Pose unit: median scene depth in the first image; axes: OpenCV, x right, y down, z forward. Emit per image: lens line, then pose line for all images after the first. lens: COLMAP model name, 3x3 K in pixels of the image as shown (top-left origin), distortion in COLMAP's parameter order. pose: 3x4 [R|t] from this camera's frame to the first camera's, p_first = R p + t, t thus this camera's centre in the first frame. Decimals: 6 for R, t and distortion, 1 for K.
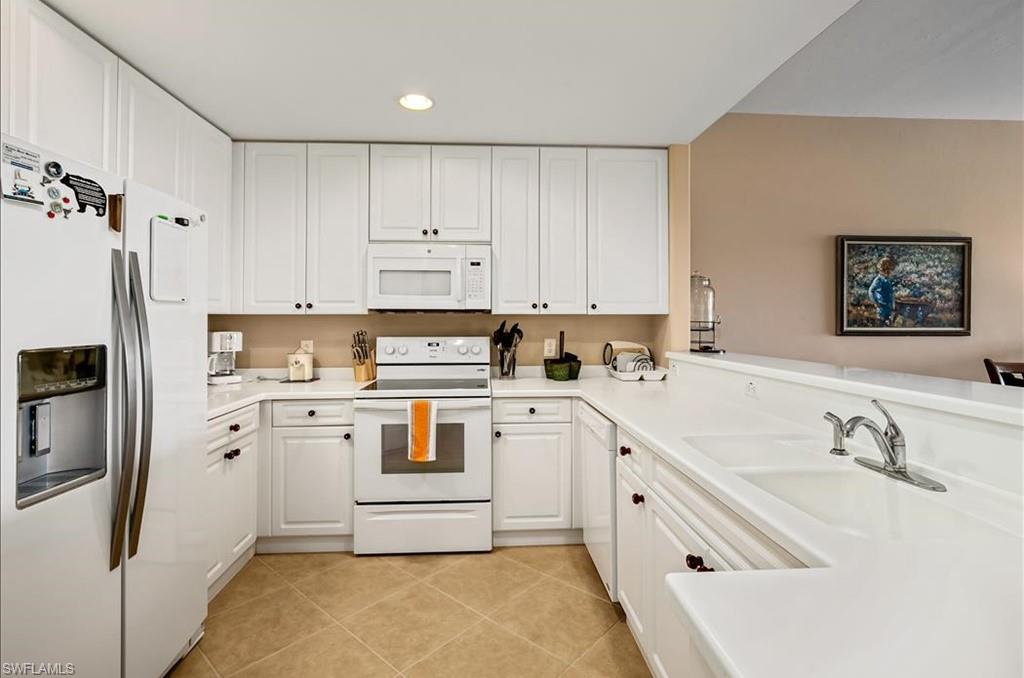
lens RADIAL K [[483.8, 0, 507.6], [0, 483.8, 316.0], [0, 0, 1]] dist [-0.030944, 0.006043]
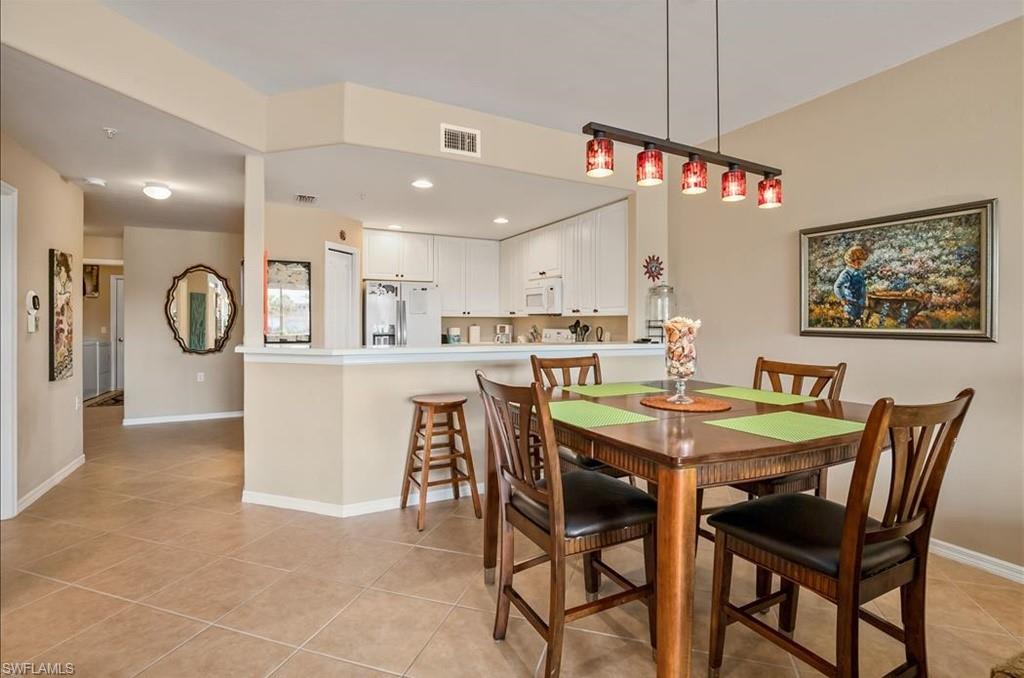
lens RADIAL K [[483.8, 0, 517.2], [0, 483.8, 325.8], [0, 0, 1]] dist [-0.030944, 0.006043]
pose [[0.425046, 0.010736, -0.905108, 1.312689], [0.002574, 0.999911, 0.013070, 0.007018], [0.905168, -0.007885, 0.424980, 0.084203]]
